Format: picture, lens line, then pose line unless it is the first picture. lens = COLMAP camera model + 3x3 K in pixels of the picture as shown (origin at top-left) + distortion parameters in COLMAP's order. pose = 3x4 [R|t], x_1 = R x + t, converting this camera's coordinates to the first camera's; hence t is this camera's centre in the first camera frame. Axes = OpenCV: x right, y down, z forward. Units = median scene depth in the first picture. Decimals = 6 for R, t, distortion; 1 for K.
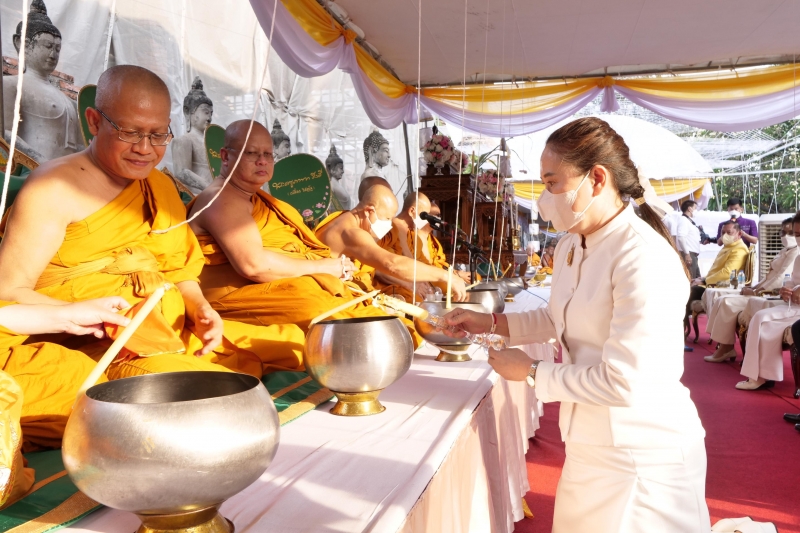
lens RADIAL K [[644.8, 0, 387.5], [0, 644.8, 272.1], [0, 0, 1]] dist [-0.057034, 0.006324]
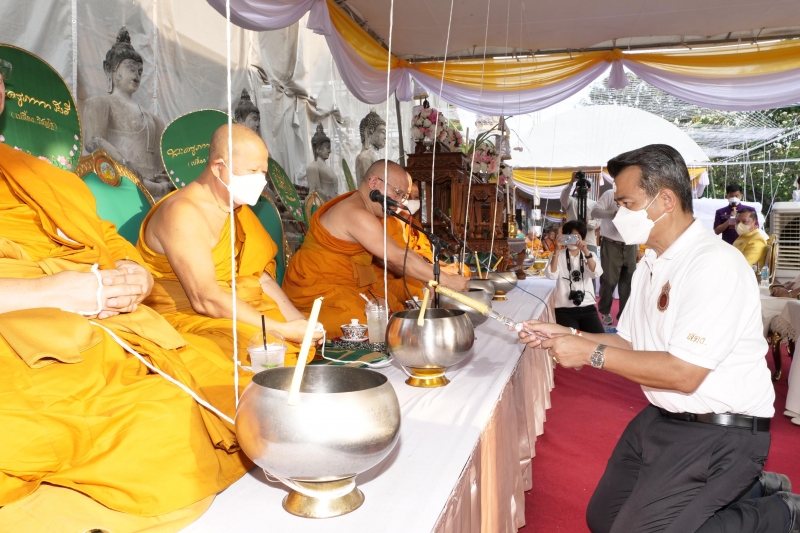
lens RADIAL K [[556.7, 0, 400.0], [0, 556.7, 266.5], [0, 0, 1]] dist [-0.091732, 0.057258]
pose [[0.999739, 0.012134, -0.019359, 0.050475], [-0.011547, 0.999479, 0.030147, -0.013463], [0.019715, -0.029916, 0.999358, 0.190947]]
